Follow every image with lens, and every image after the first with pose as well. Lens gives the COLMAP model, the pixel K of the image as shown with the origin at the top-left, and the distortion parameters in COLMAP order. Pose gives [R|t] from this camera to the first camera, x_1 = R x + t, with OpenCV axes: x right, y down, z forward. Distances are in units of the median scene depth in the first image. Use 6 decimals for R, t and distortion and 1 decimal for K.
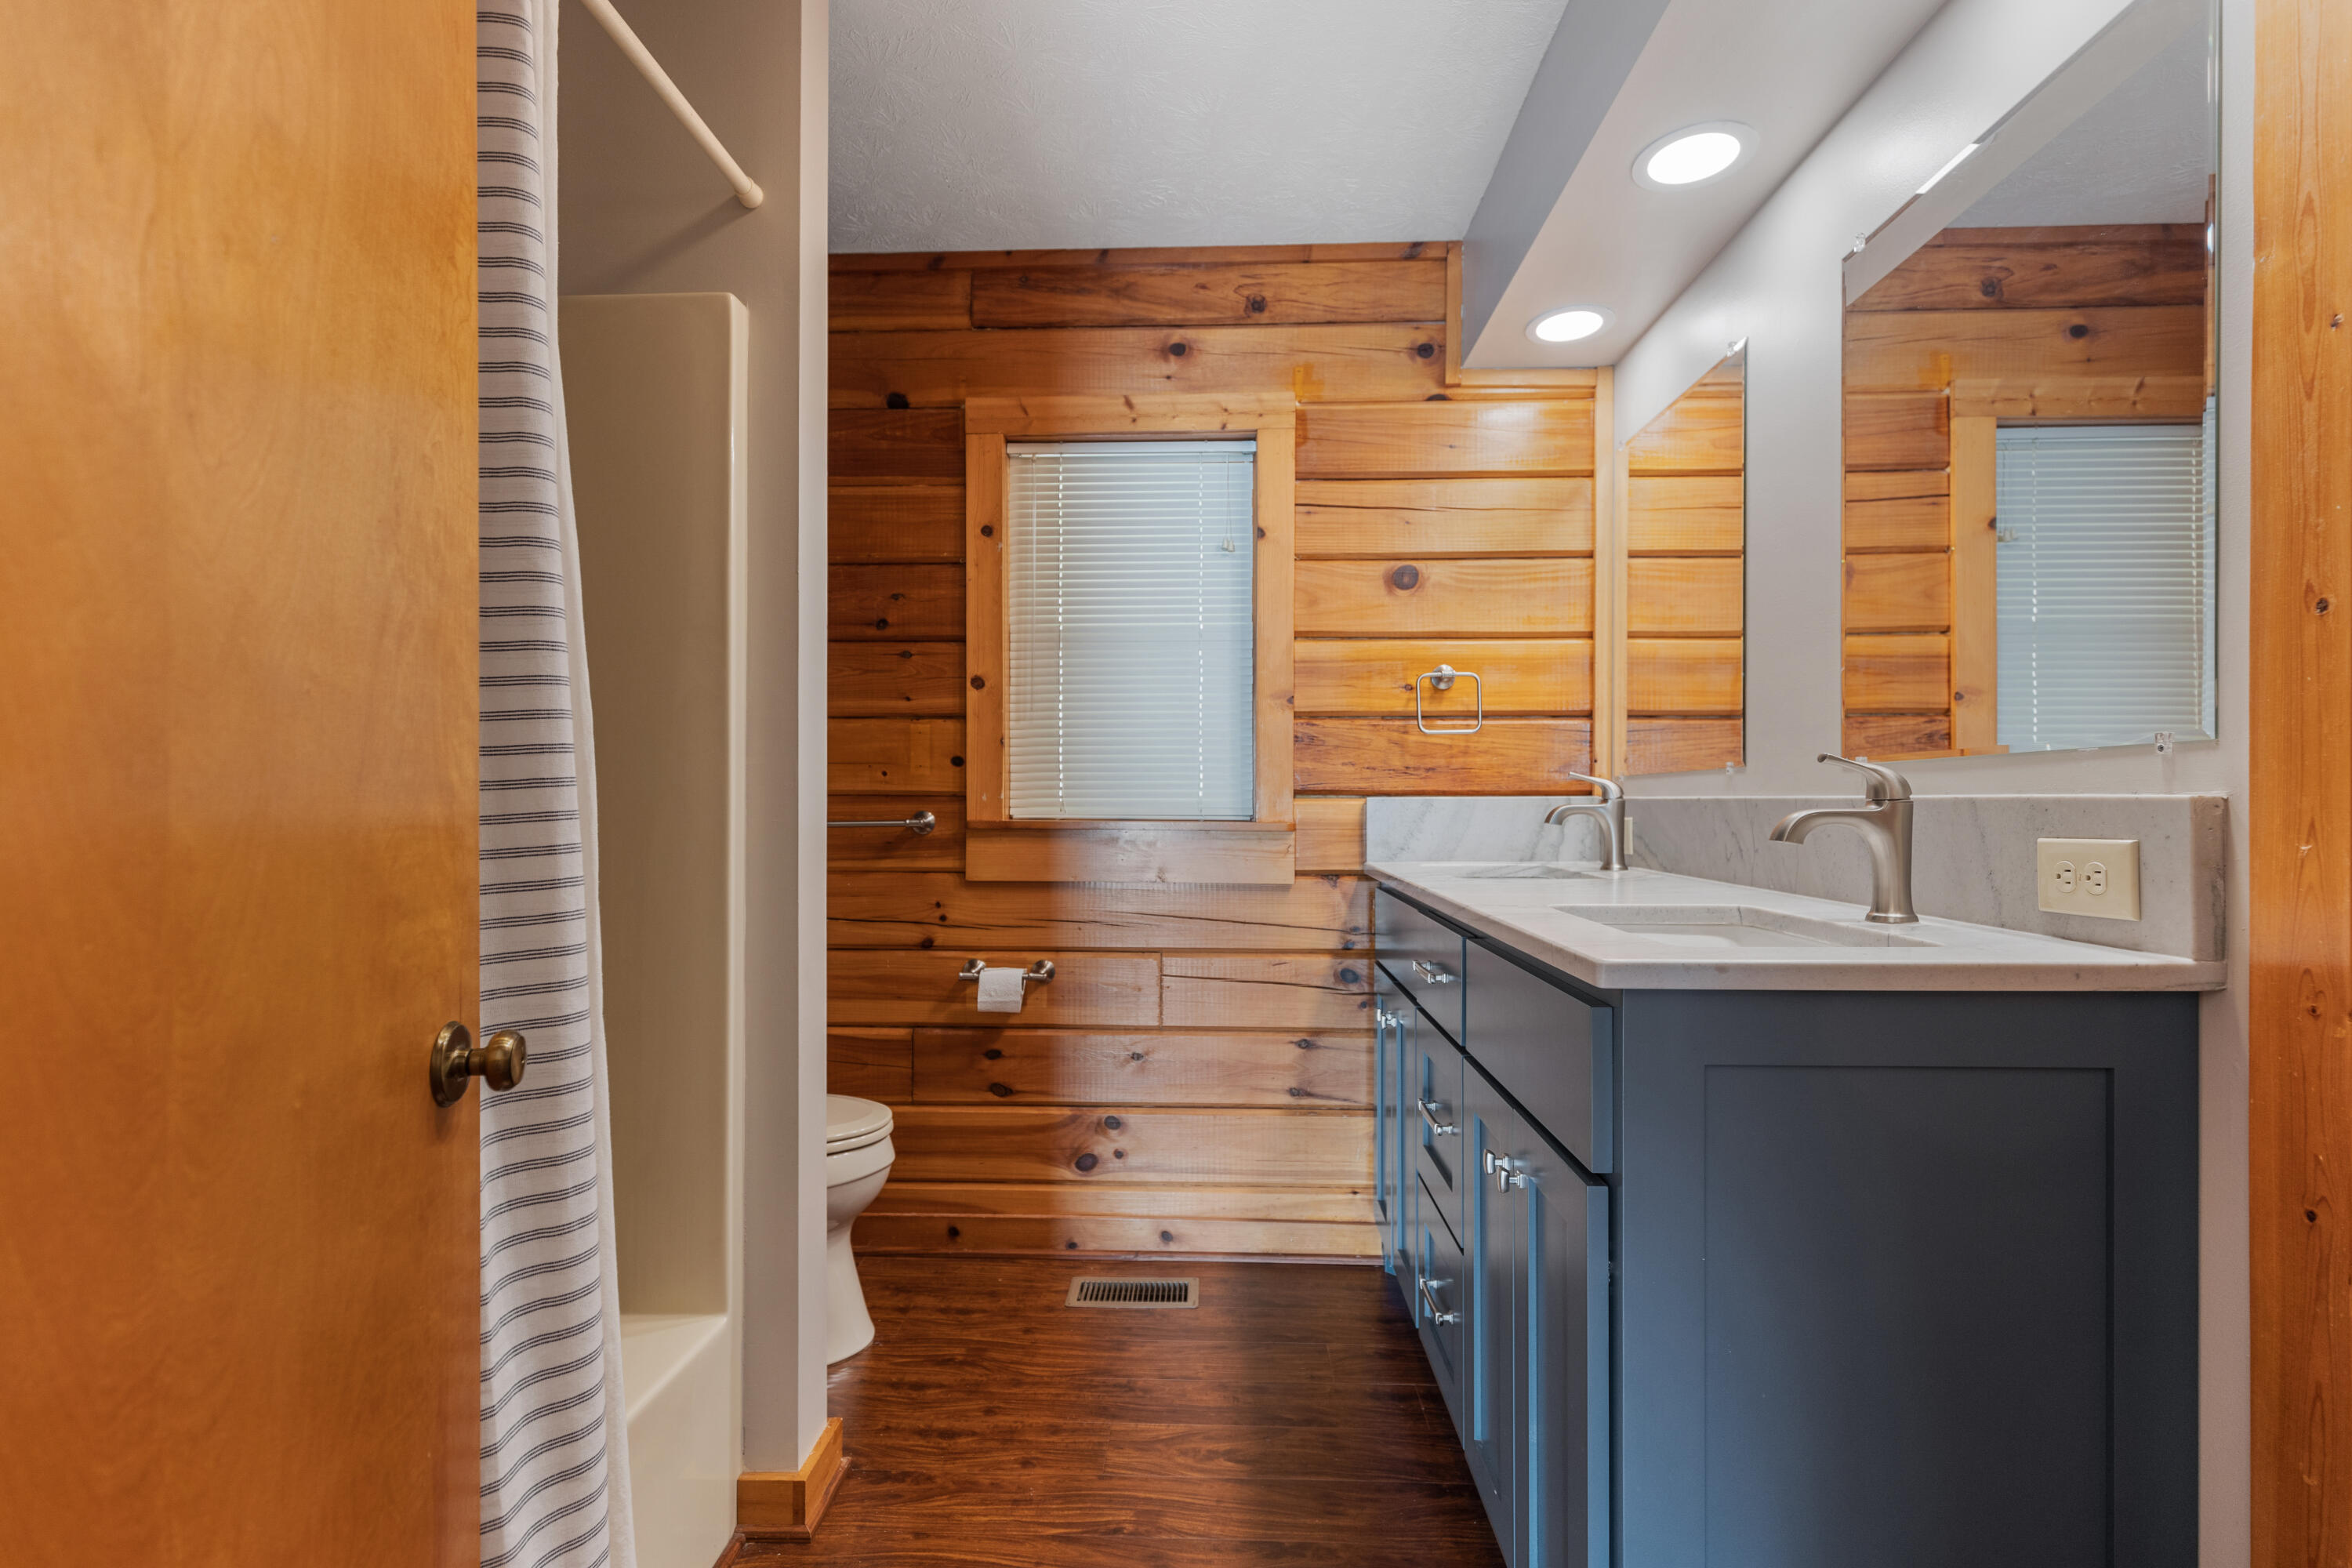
lens RADIAL K [[1071.2, 0, 1170.1], [0, 1071.2, 809.1], [0, 0, 1]] dist [0.012443, -0.000536]
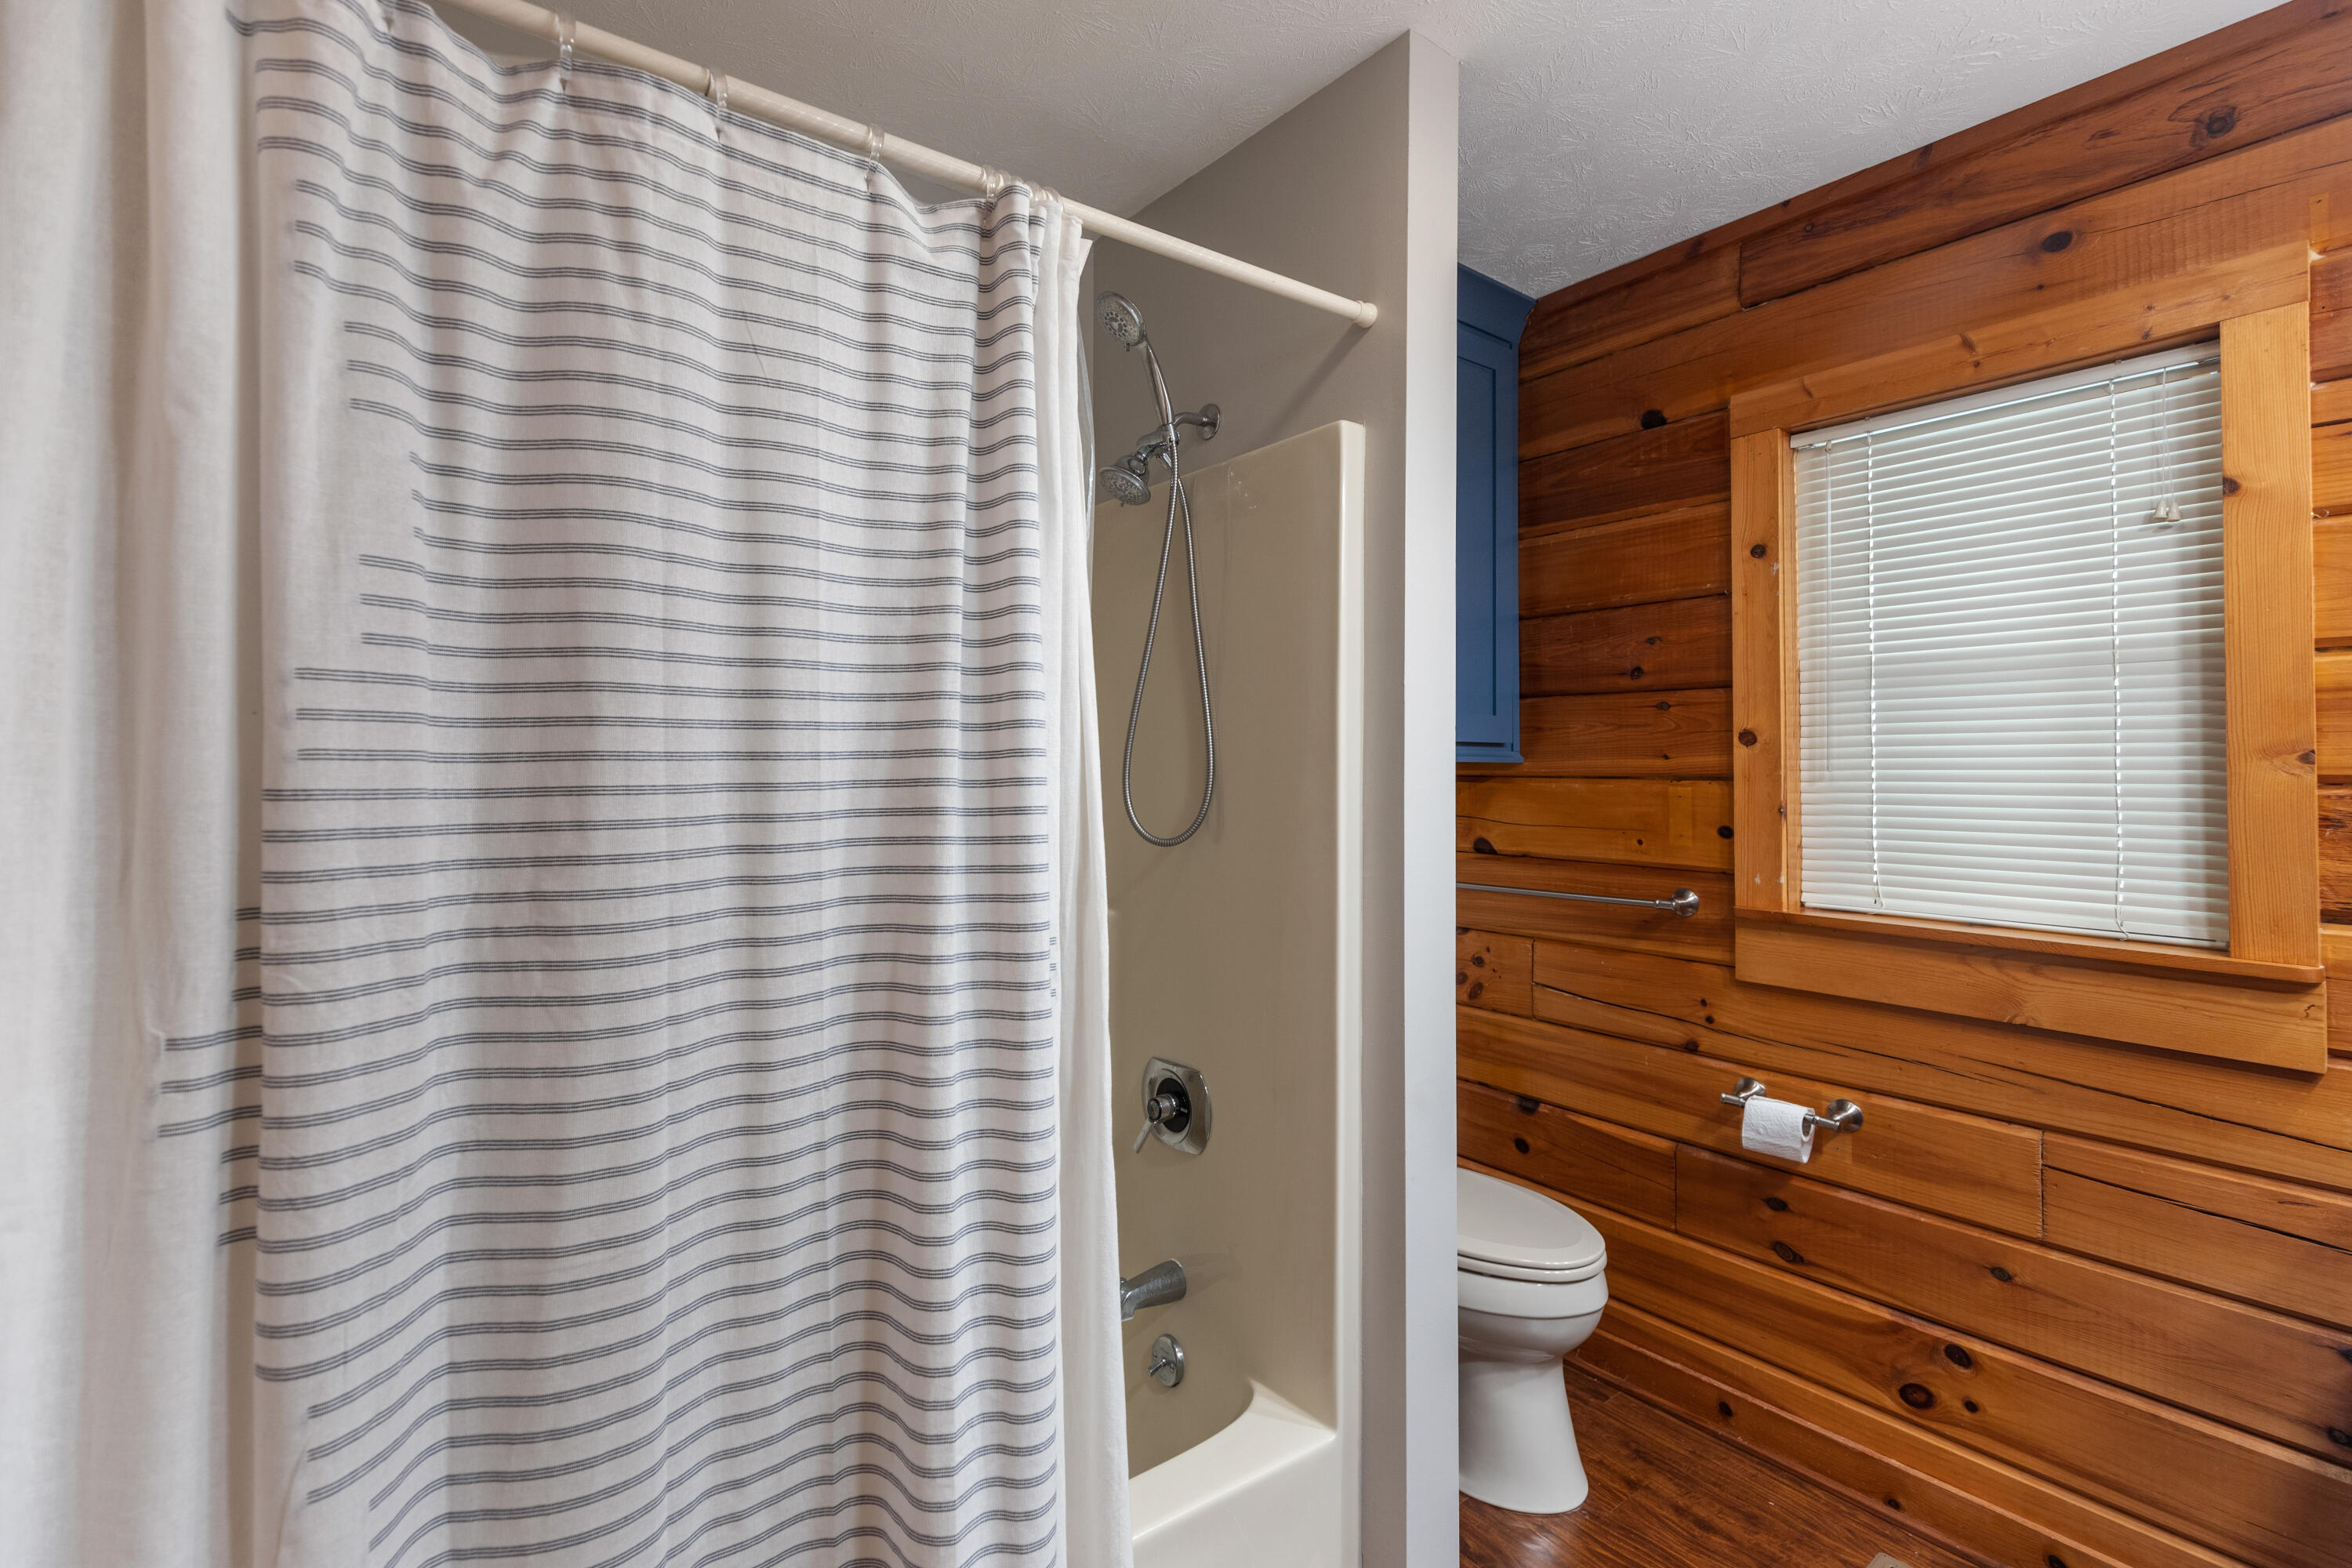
lens RADIAL K [[1068.8, 0, 1174.7], [0, 1068.8, 740.6], [0, 0, 1]] dist [0.002723, 0.000001]
pose [[0.639794, -0.017698, -0.768343, 0.165485], [-0.007384, 0.999547, -0.029173, -0.088212], [0.768511, 0.024338, 0.639373, 0.144161]]
